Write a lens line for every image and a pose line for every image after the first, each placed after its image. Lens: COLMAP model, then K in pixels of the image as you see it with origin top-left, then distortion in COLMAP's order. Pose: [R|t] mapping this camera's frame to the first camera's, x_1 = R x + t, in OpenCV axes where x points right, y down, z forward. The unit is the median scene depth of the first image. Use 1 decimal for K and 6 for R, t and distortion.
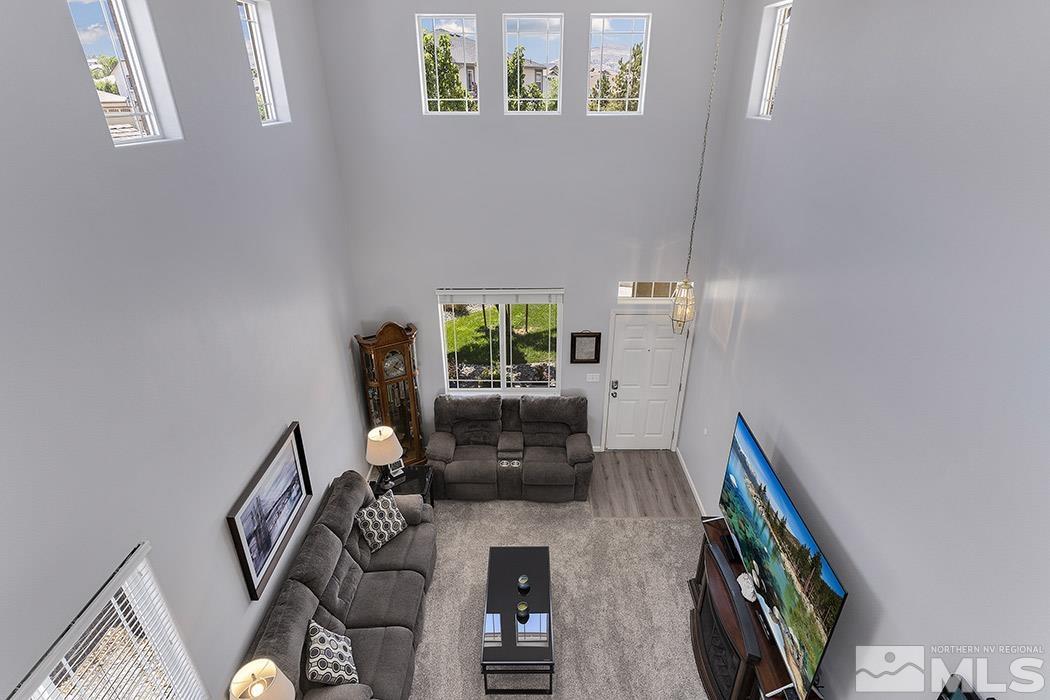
lens RADIAL K [[541.8, 0, 525.5], [0, 541.8, 345.8], [0, 0, 1]] dist [-0.001745, 0.006651]
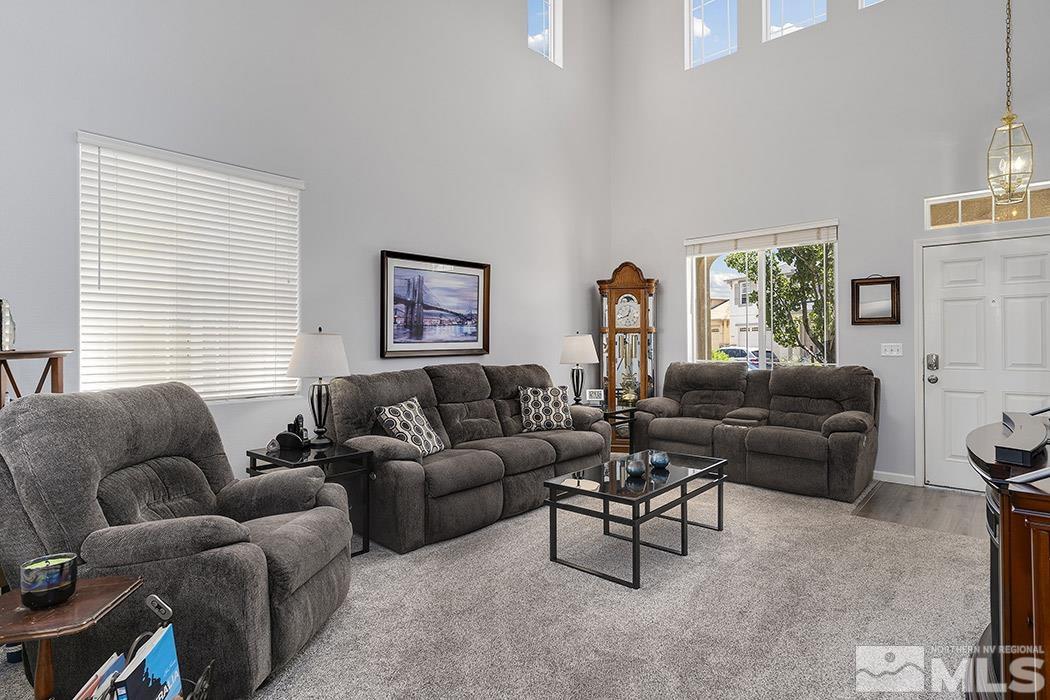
lens RADIAL K [[541.8, 0, 529.9], [0, 541.8, 341.4], [0, 0, 1]] dist [-0.001745, 0.006651]
pose [[0.753144, -0.000899, -0.657855, 0.240505], [-0.289759, 0.897318, -0.332956, 0.427045], [0.590605, 0.441384, 0.675549, 0.273901]]
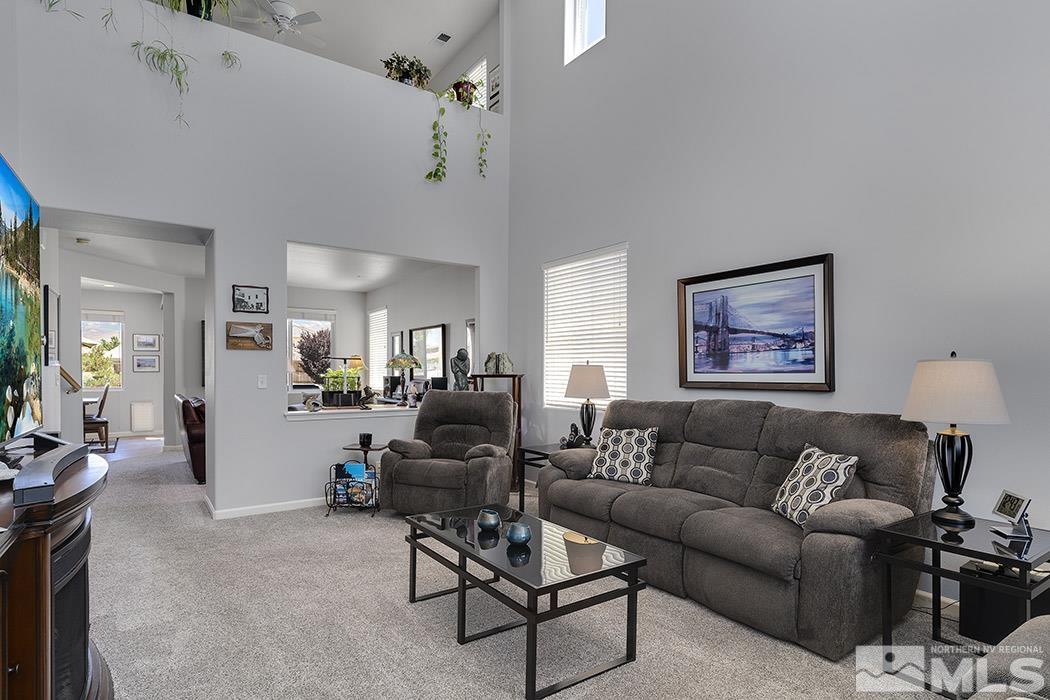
lens RADIAL K [[541.8, 0, 530.9], [0, 541.8, 370.3], [0, 0, 1]] dist [-0.001745, 0.006651]
pose [[-0.803453, 0.003803, -0.595356, 0.211218], [-0.262775, 0.895044, 0.360341, 0.087808], [0.534240, 0.445962, -0.718127, 0.951261]]
